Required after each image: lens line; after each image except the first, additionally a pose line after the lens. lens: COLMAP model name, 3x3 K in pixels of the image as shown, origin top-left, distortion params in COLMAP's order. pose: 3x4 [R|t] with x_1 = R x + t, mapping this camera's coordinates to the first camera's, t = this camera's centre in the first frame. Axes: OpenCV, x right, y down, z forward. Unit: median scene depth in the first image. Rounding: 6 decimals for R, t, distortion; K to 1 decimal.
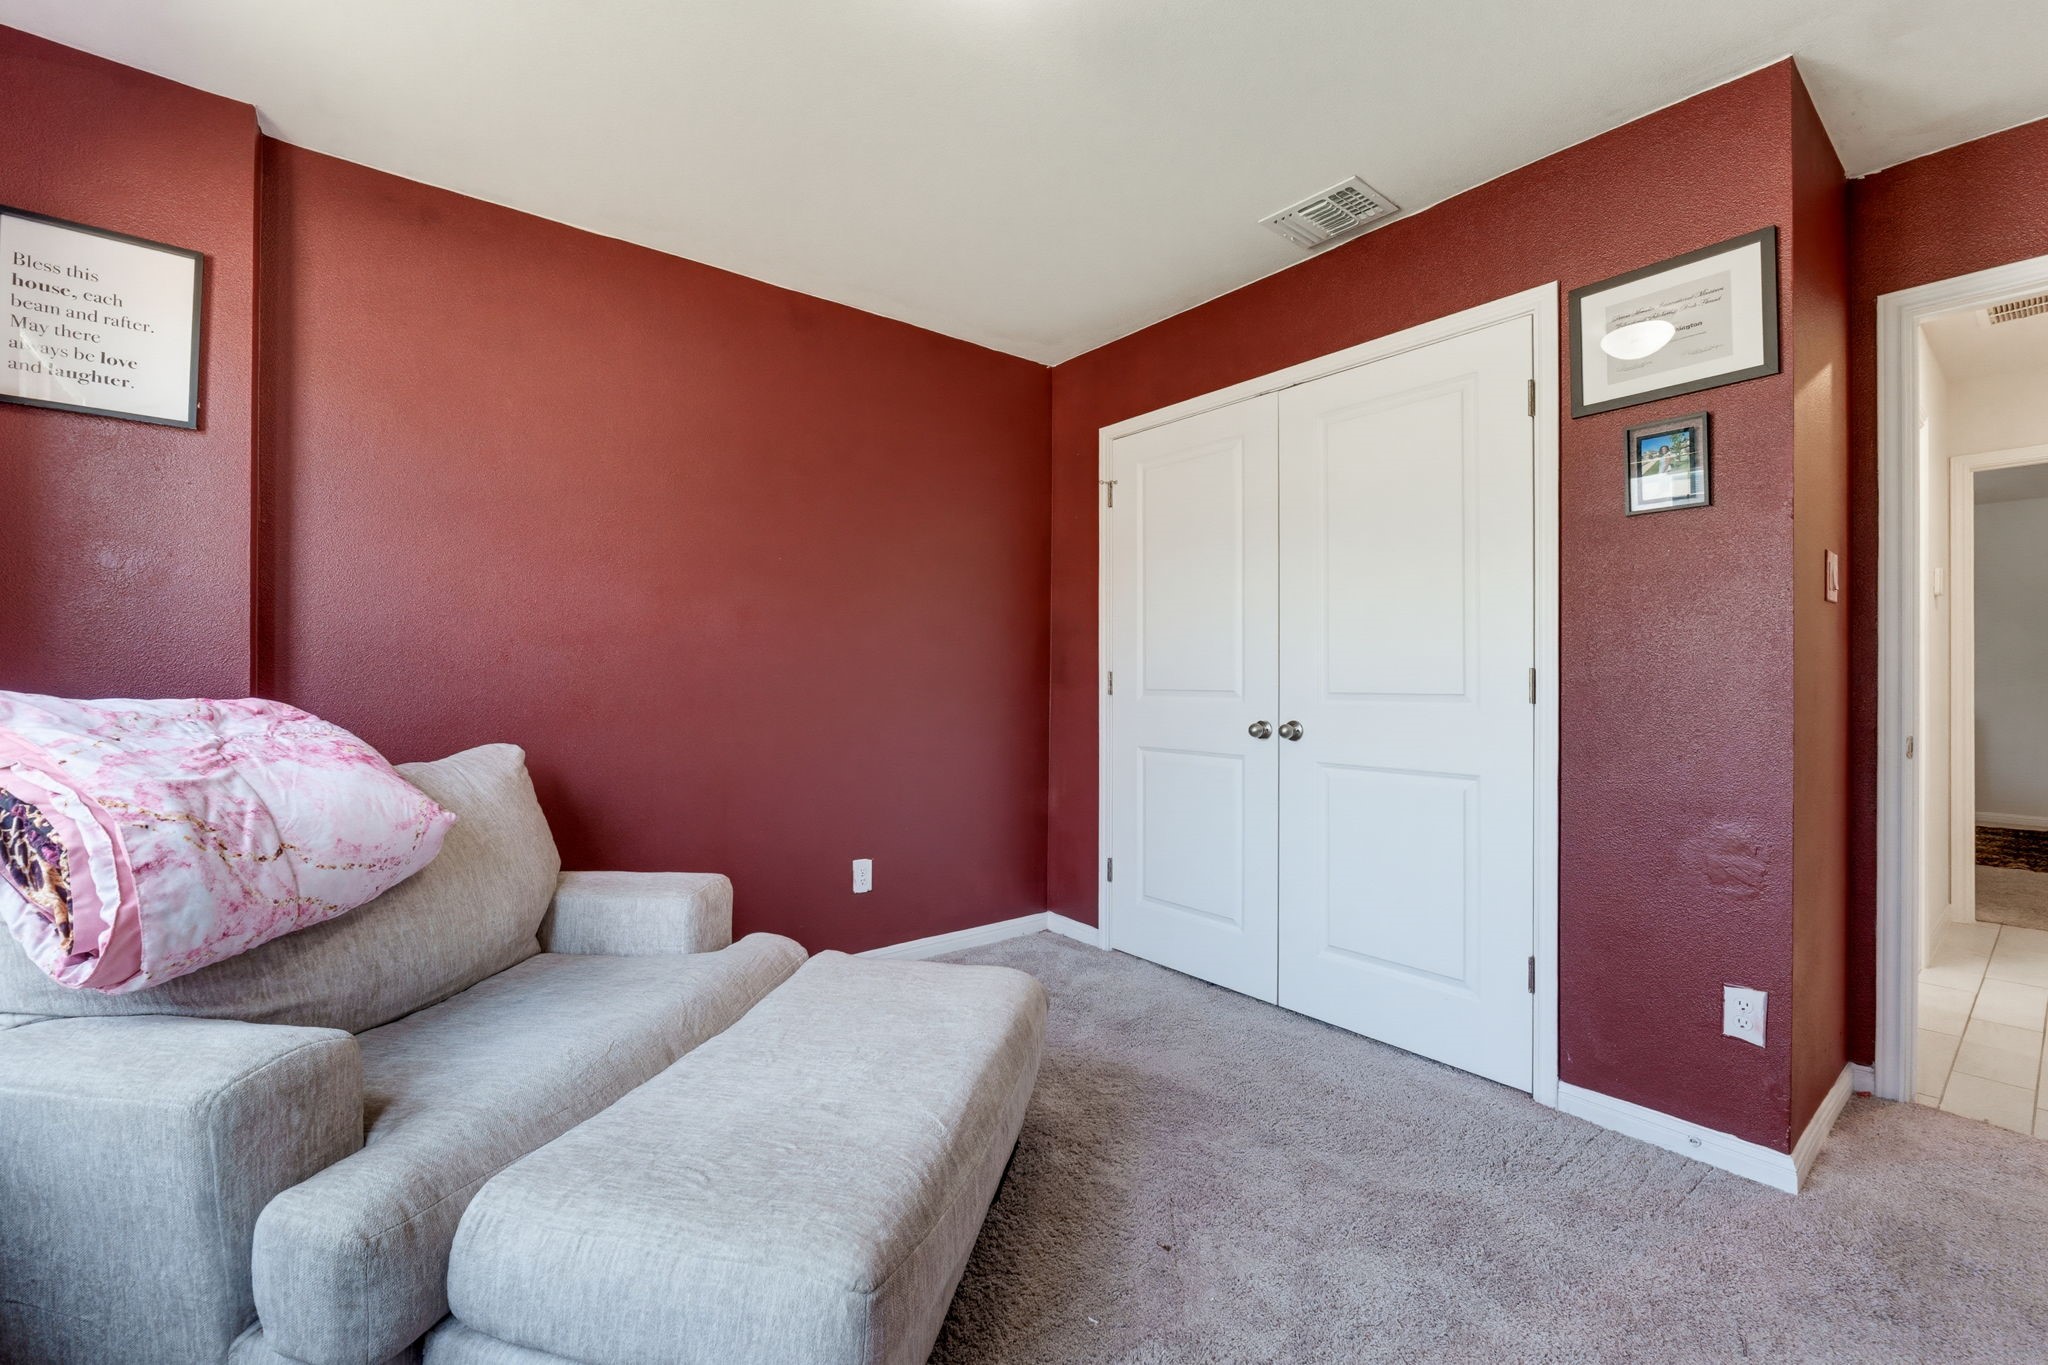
lens RADIAL K [[861.5, 0, 1010.1], [0, 861.5, 675.6], [0, 0, 1]] dist [-0.002875, -0.000311]
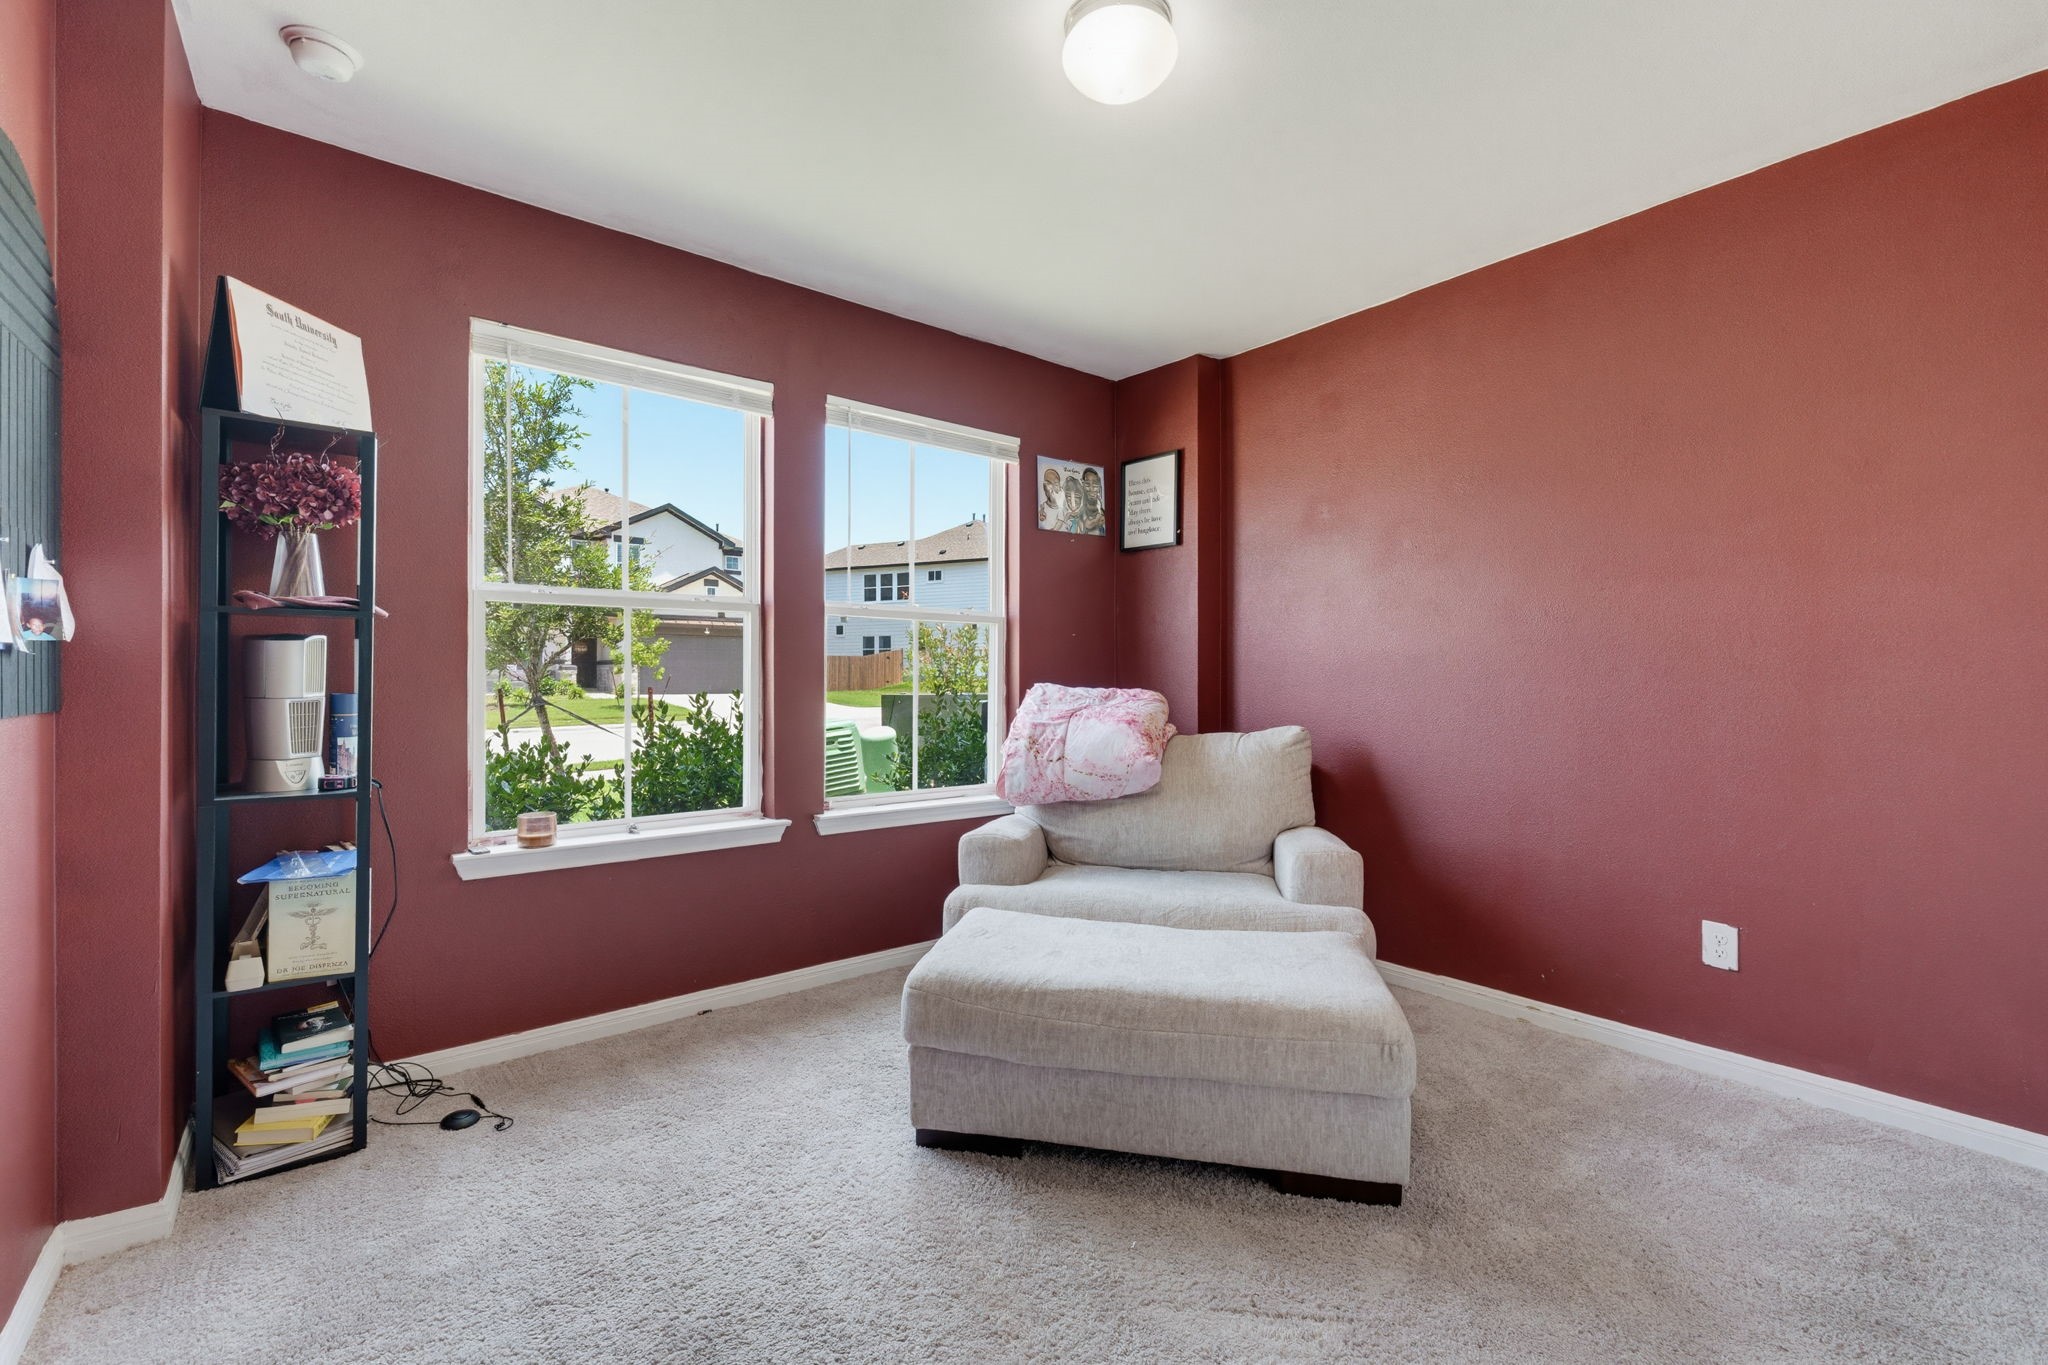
lens RADIAL K [[861.5, 0, 1010.1], [0, 861.5, 675.6], [0, 0, 1]] dist [-0.002875, -0.000311]
pose [[0.002755, -0.004676, -0.999985, 1.104578], [0.001373, 0.999988, -0.004672, 0.007056], [0.999995, -0.001360, 0.002761, 0.758490]]
